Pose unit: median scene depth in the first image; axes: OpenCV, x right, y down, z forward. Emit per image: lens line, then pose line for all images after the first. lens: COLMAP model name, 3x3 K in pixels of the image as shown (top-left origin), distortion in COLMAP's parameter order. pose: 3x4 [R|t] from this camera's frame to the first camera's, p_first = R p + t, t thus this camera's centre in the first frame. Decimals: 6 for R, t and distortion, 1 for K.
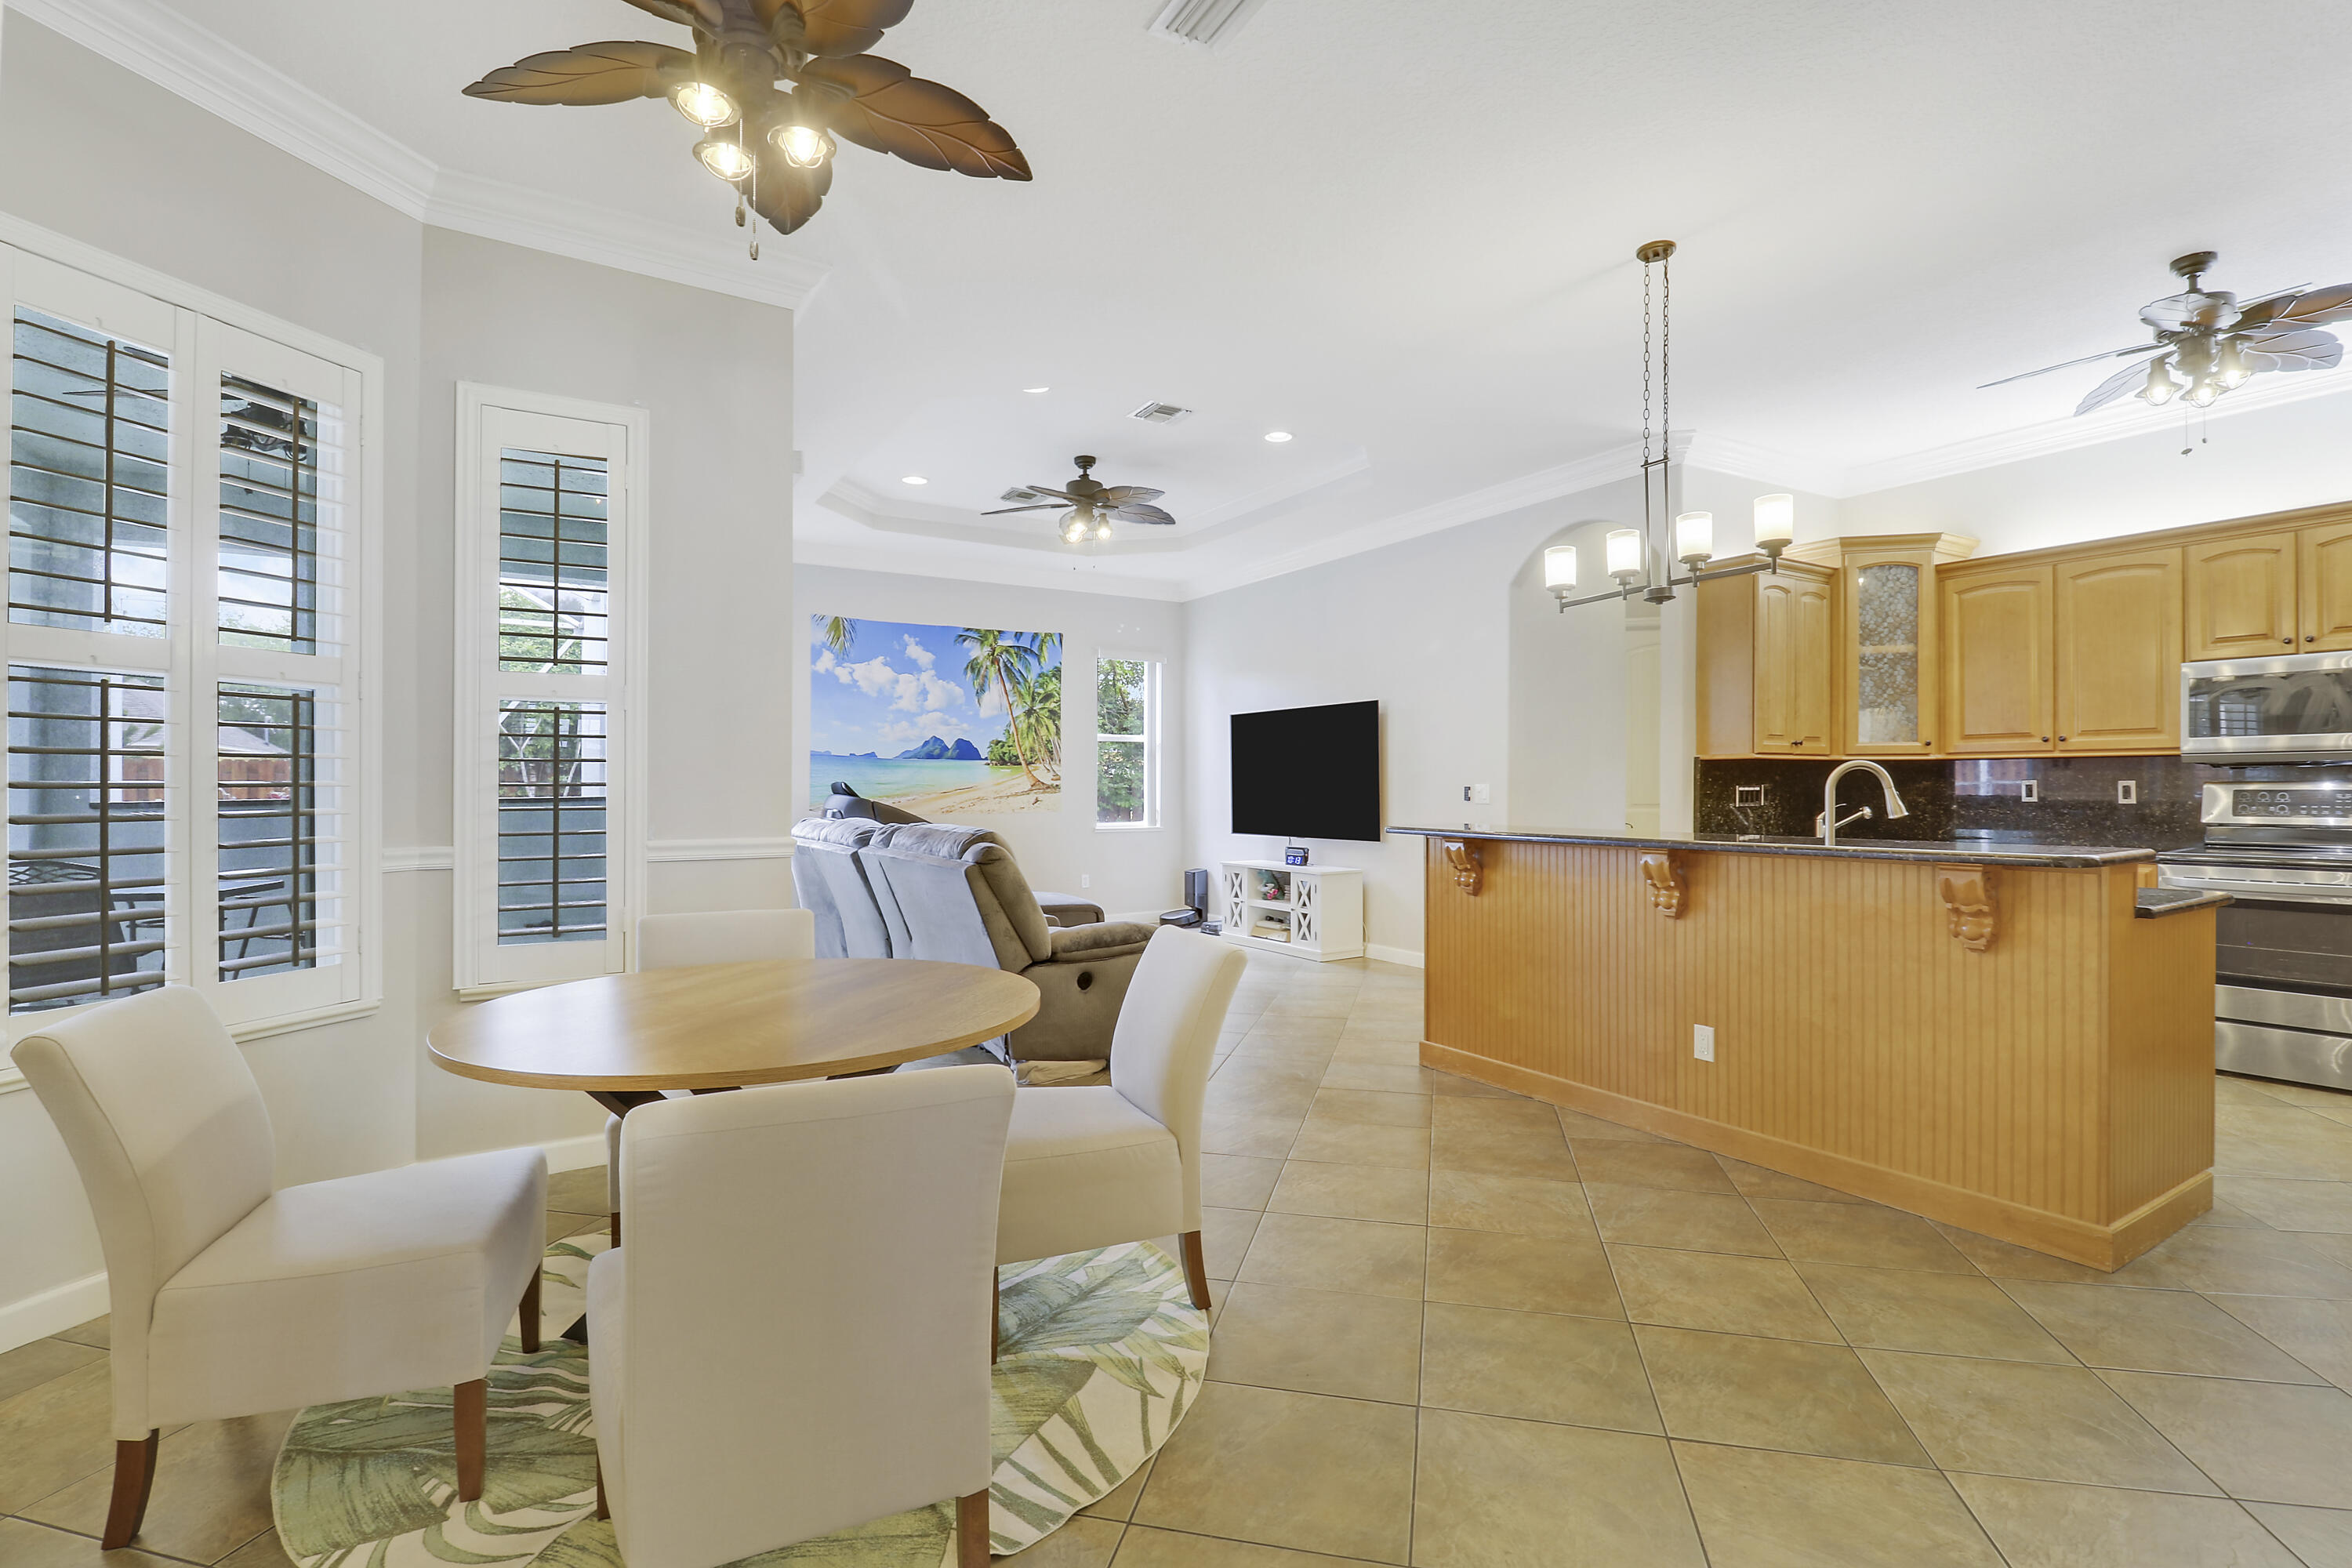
lens RADIAL K [[1088.3, 0, 1194.8], [0, 1088.3, 767.7], [0, 0, 1]] dist [-0.000880, -0.015930]
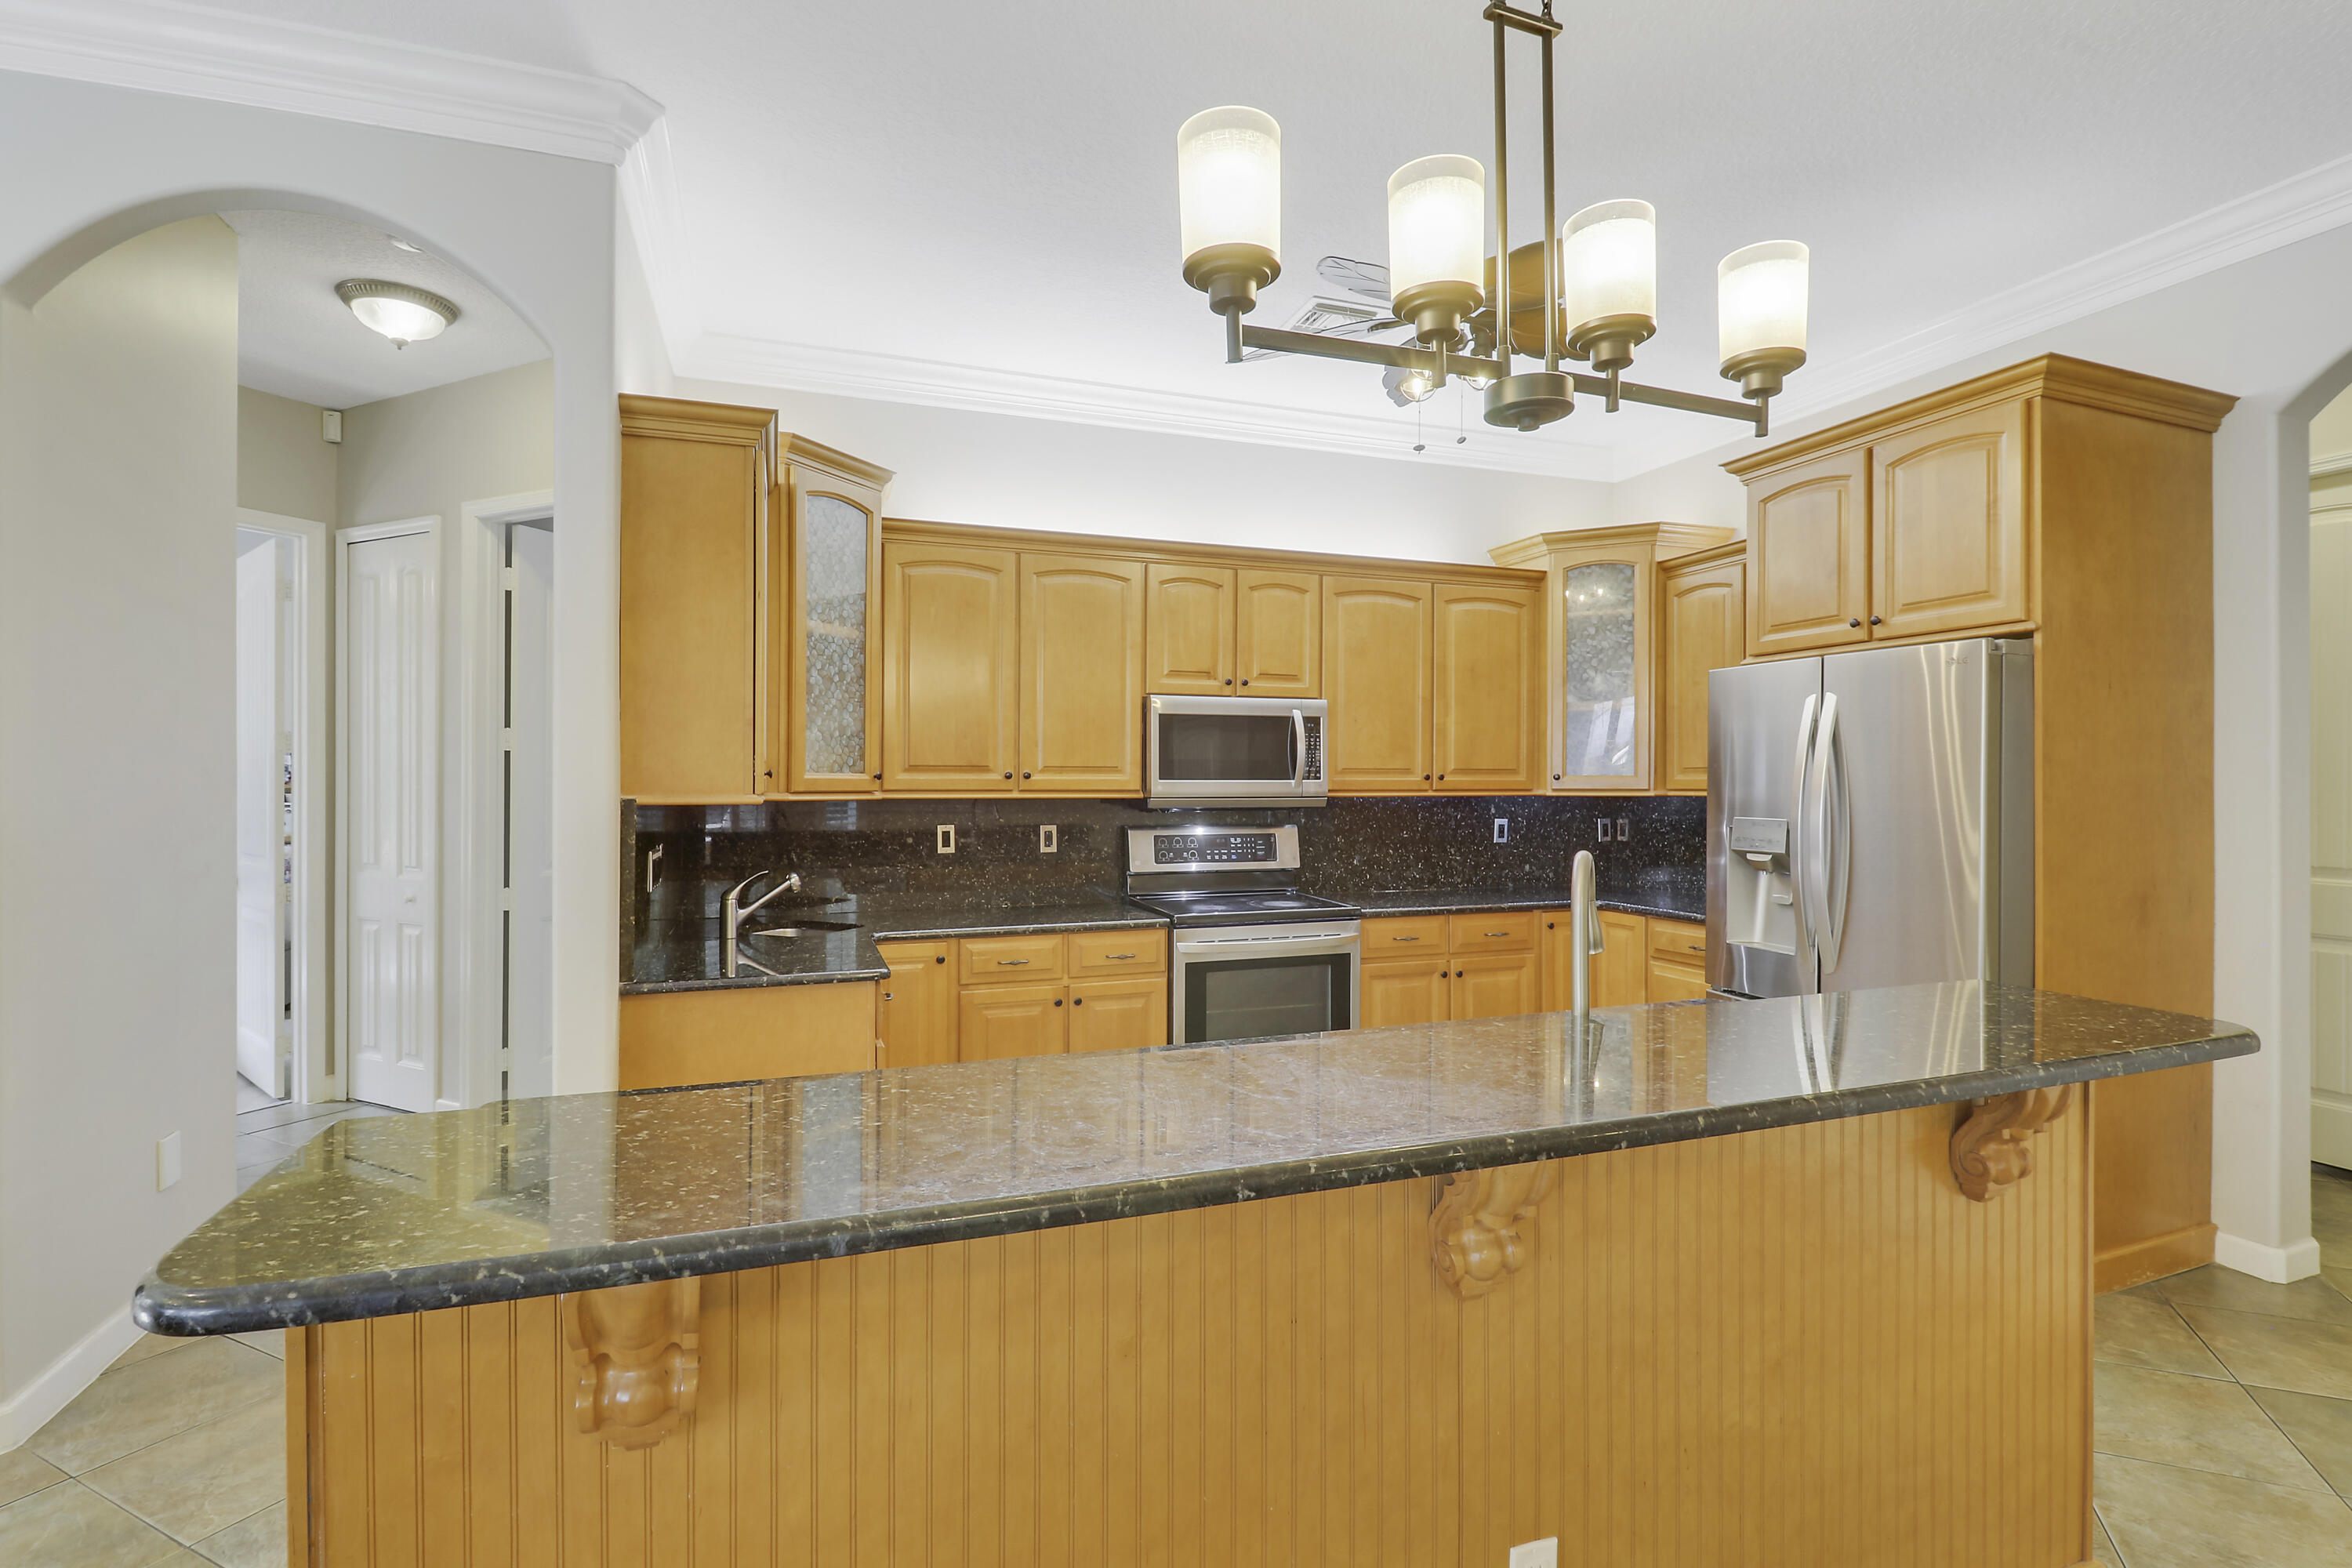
lens RADIAL K [[1095.7, 0, 1180.7], [0, 1095.7, 800.1], [0, 0, 1]] dist [0.003698, -0.015232]
pose [[0.198028, -0.013558, 0.980103, 0.024221], [-0.019584, 0.999650, 0.017785, -0.015571], [-0.980001, -0.022716, 0.197693, 0.447434]]
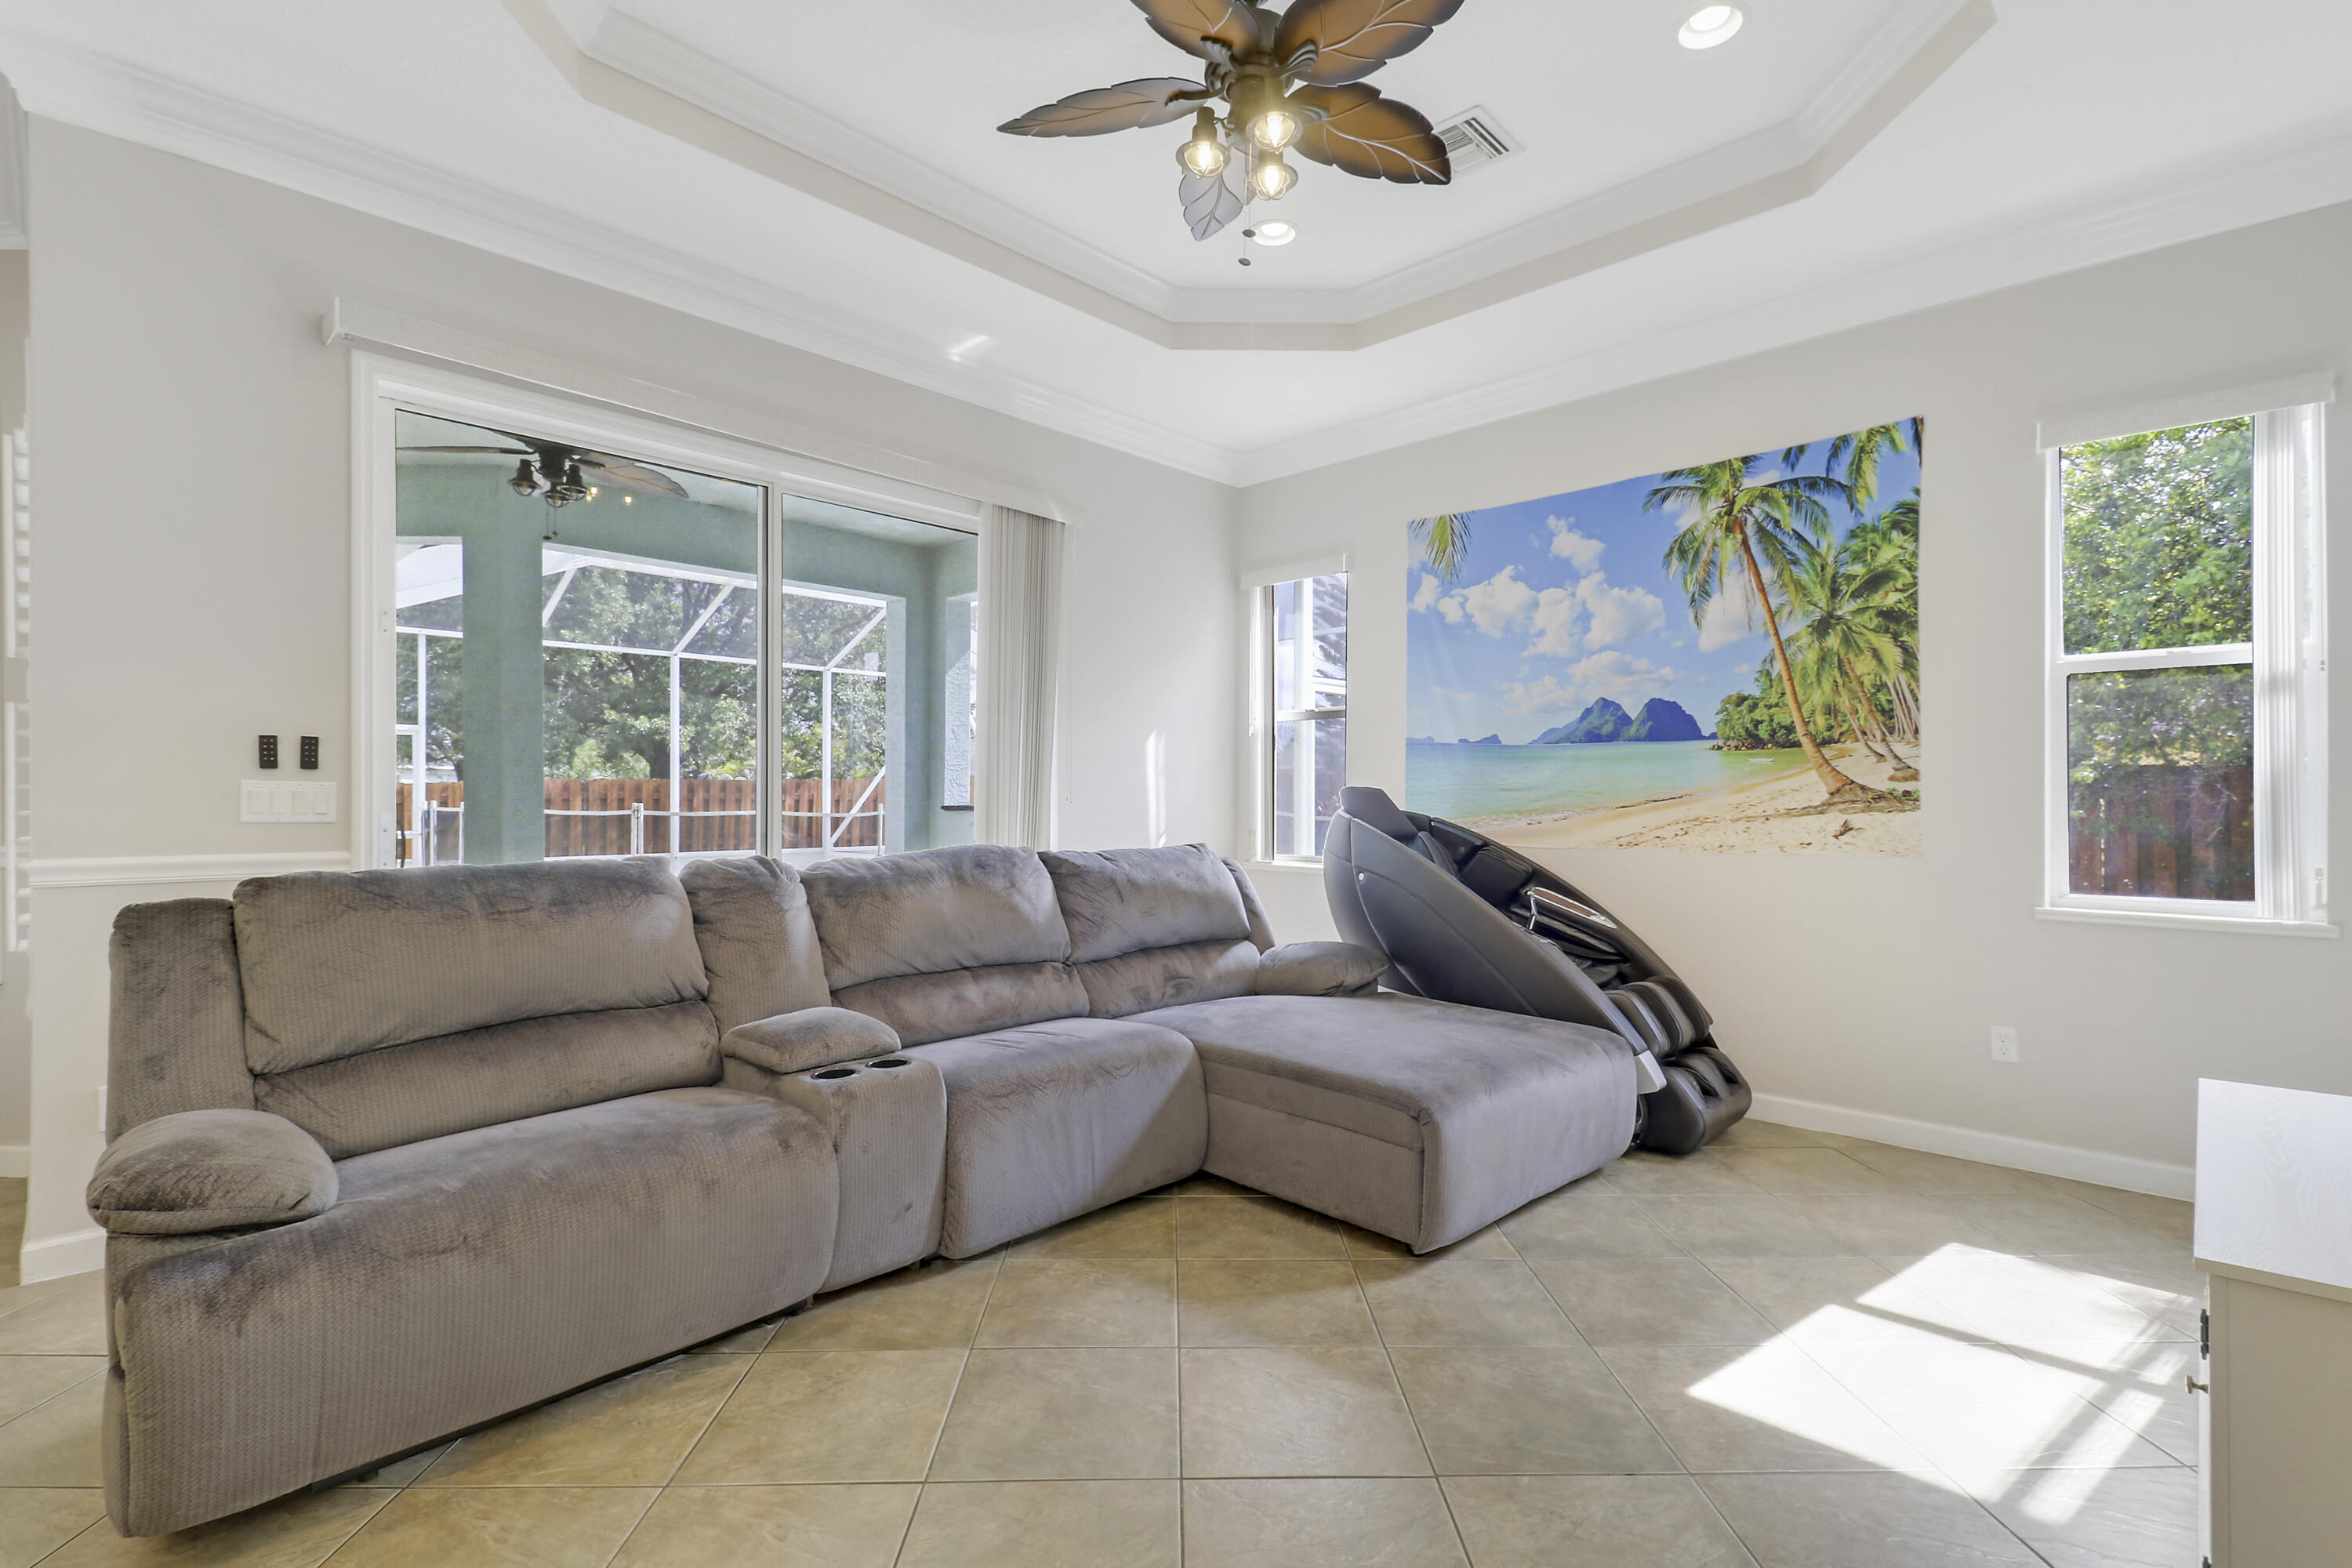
lens RADIAL K [[1095.7, 0, 1180.7], [0, 1095.7, 800.1], [0, 0, 1]] dist [0.003698, -0.015232]
pose [[0.226764, 0.006250, -0.973930, 0.228474], [0.013437, 0.999864, 0.009545, 0.012260], [0.973857, -0.015251, 0.226650, 0.689600]]
